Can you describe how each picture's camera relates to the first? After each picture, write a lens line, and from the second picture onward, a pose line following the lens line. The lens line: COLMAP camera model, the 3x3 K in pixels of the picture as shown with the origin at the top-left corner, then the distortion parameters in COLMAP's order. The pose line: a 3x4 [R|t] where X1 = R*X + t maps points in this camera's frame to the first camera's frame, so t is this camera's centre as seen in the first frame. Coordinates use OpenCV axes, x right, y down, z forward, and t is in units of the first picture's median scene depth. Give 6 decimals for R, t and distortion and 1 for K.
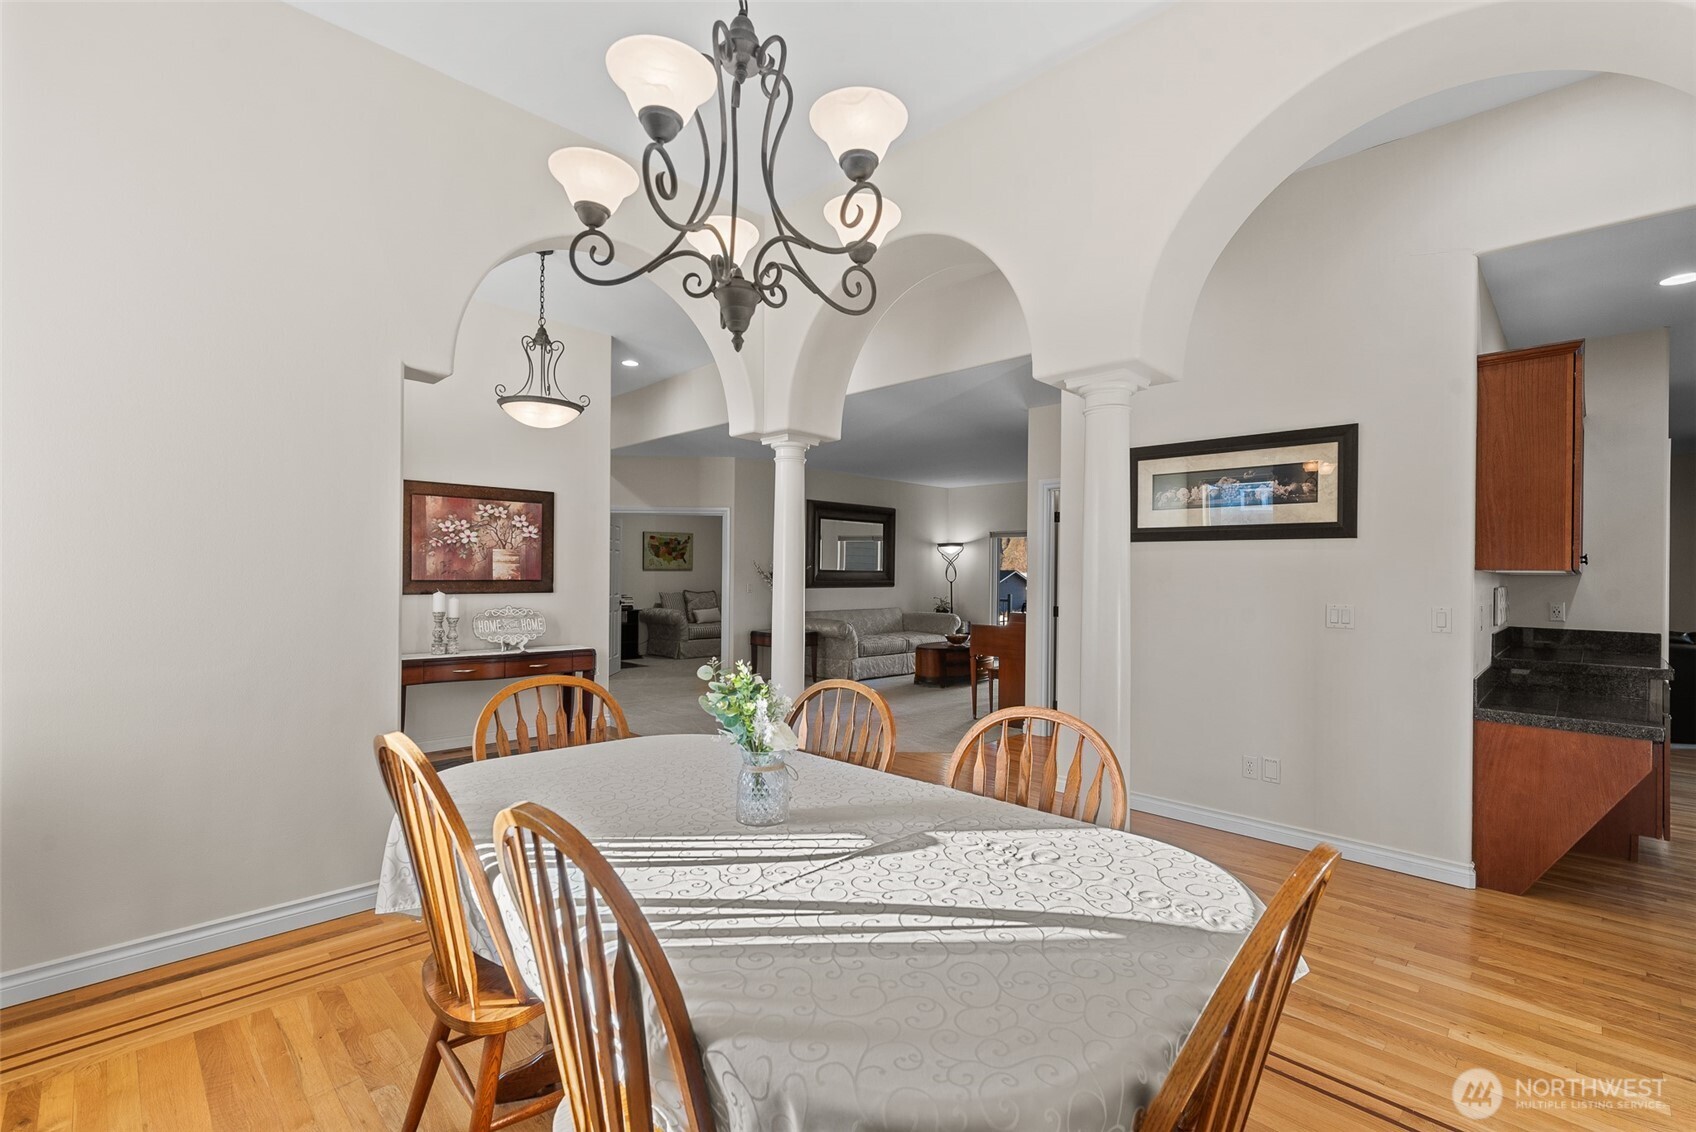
lens RADIAL K [[749.1, 0, 841.5], [0, 749.1, 568.2], [0, 0, 1]] dist [0.003674, 0.000063]
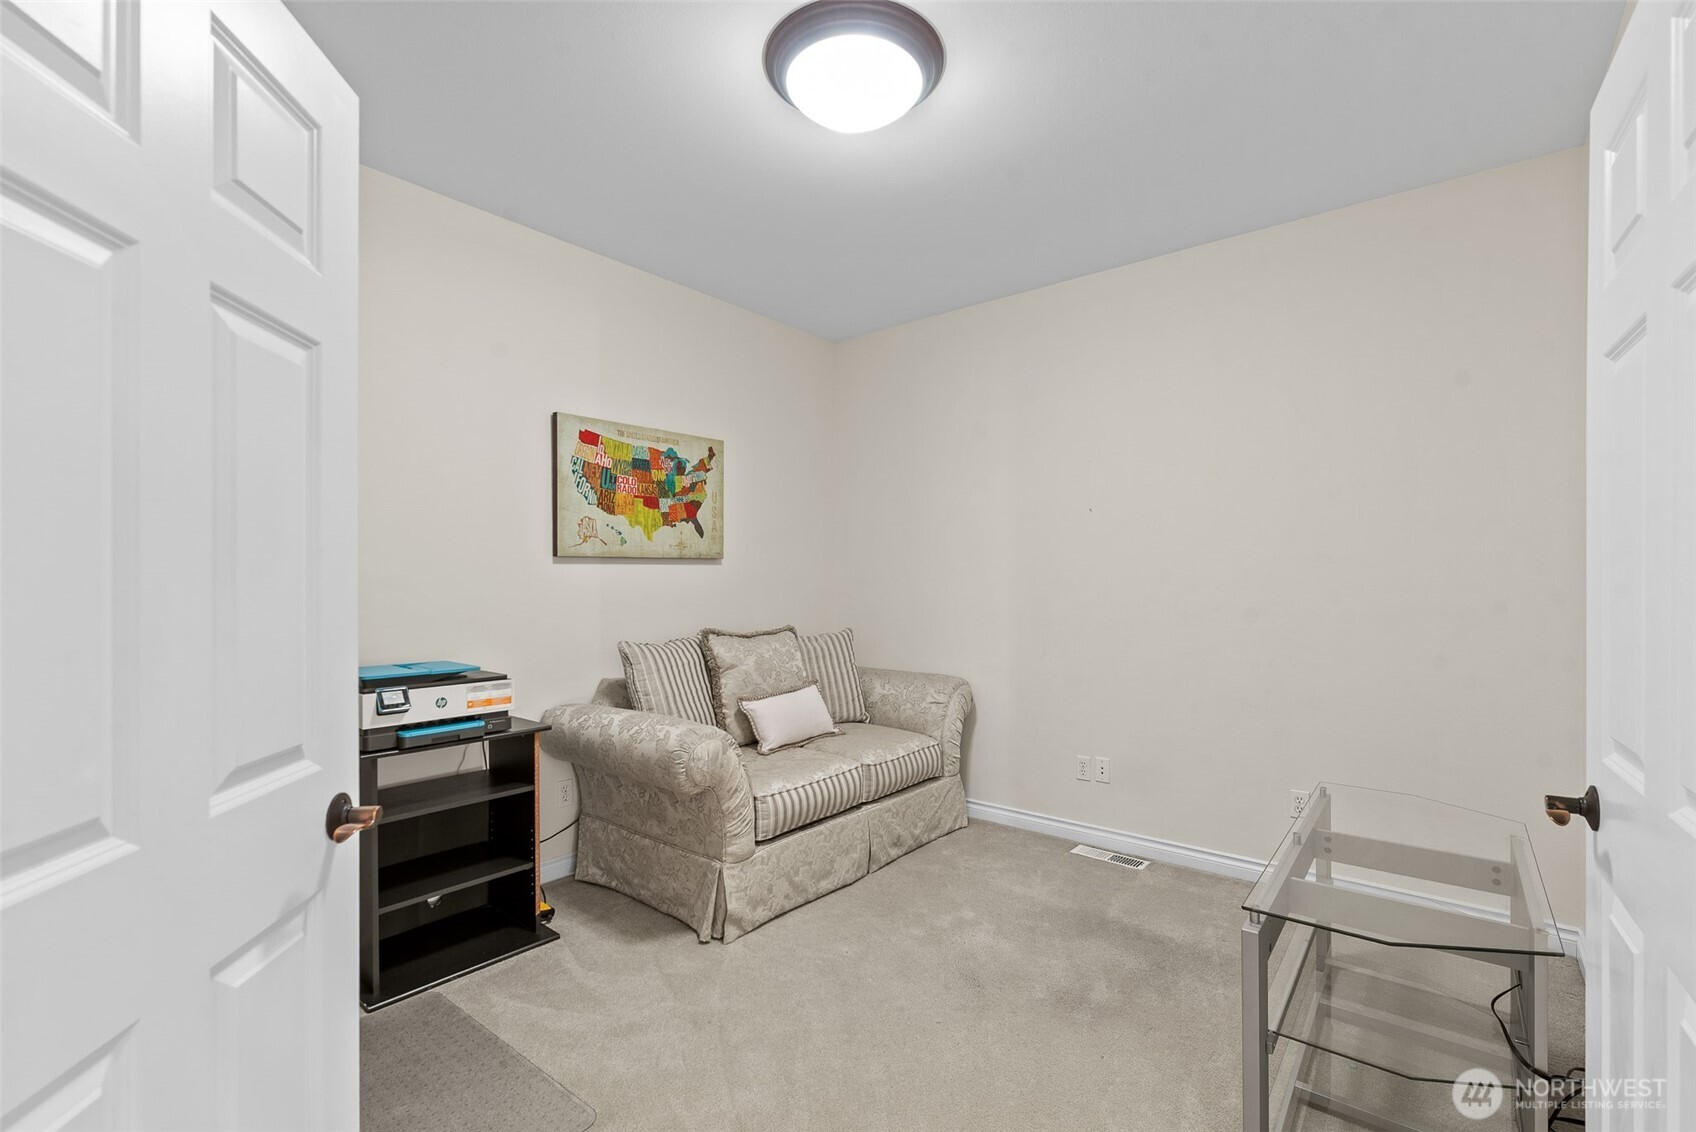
lens RADIAL K [[749.1, 0, 851.0], [0, 749.1, 578.5], [0, 0, 1]] dist [0.003674, 0.000063]
pose [[0.993964, -0.010203, 0.109232, -0.196746], [0.009064, 0.999899, 0.010921, 0.007588], [-0.109332, -0.009865, 0.993956, 0.753020]]
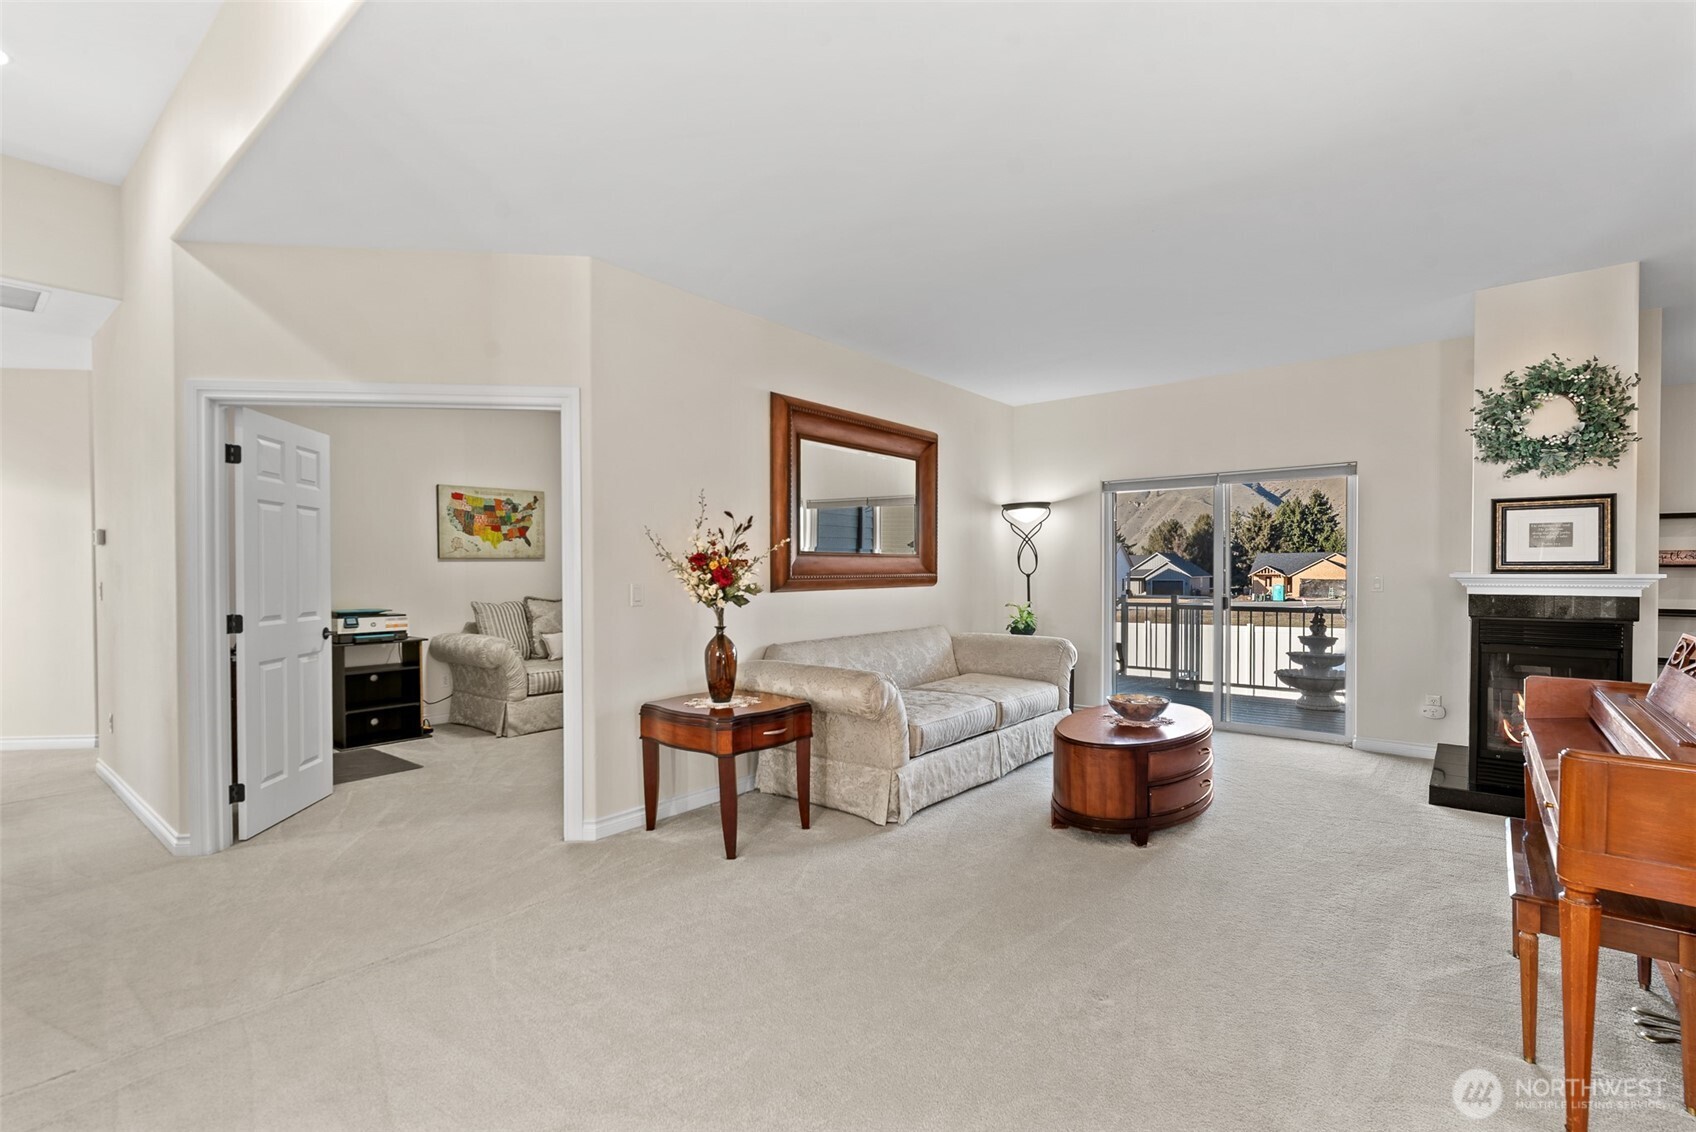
lens RADIAL K [[749.1, 0, 844.9], [0, 749.1, 576.6], [0, 0, 1]] dist [0.003674, 0.000063]
pose [[0.993979, -0.012990, 0.108798, -0.045032], [0.010873, 0.999740, 0.020024, 0.007304], [-0.109030, -0.018721, 0.993862, 0.474572]]
